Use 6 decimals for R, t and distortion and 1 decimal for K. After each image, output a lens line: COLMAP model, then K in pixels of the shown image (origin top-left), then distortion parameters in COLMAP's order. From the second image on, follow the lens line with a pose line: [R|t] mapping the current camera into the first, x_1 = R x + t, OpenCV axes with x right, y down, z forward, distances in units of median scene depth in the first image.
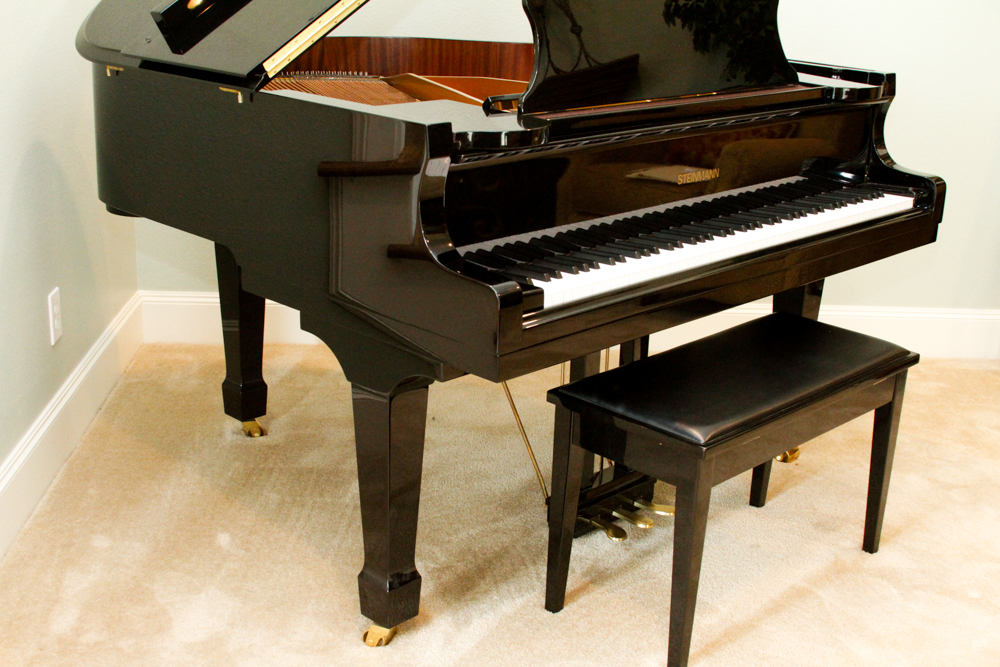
lens RADIAL K [[1290.8, 0, 500.0], [0, 1290.8, 333.5], [0, 0, 1]] dist [-0.141803, 0.035034]
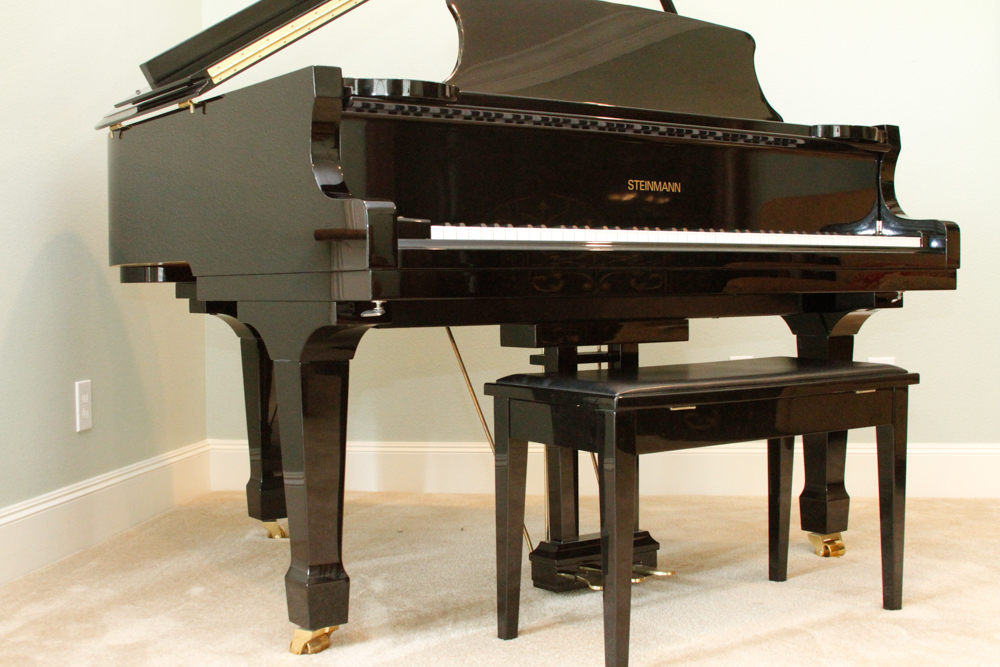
lens RADIAL K [[1290.8, 0, 500.0], [0, 1290.8, 333.5], [0, 0, 1]] dist [-0.141803, 0.035034]
pose [[0.984206, -0.038374, -0.172815, 0.192342], [-0.009577, 0.963250, -0.268434, 0.237568], [0.176765, 0.265850, 0.947670, 0.070178]]
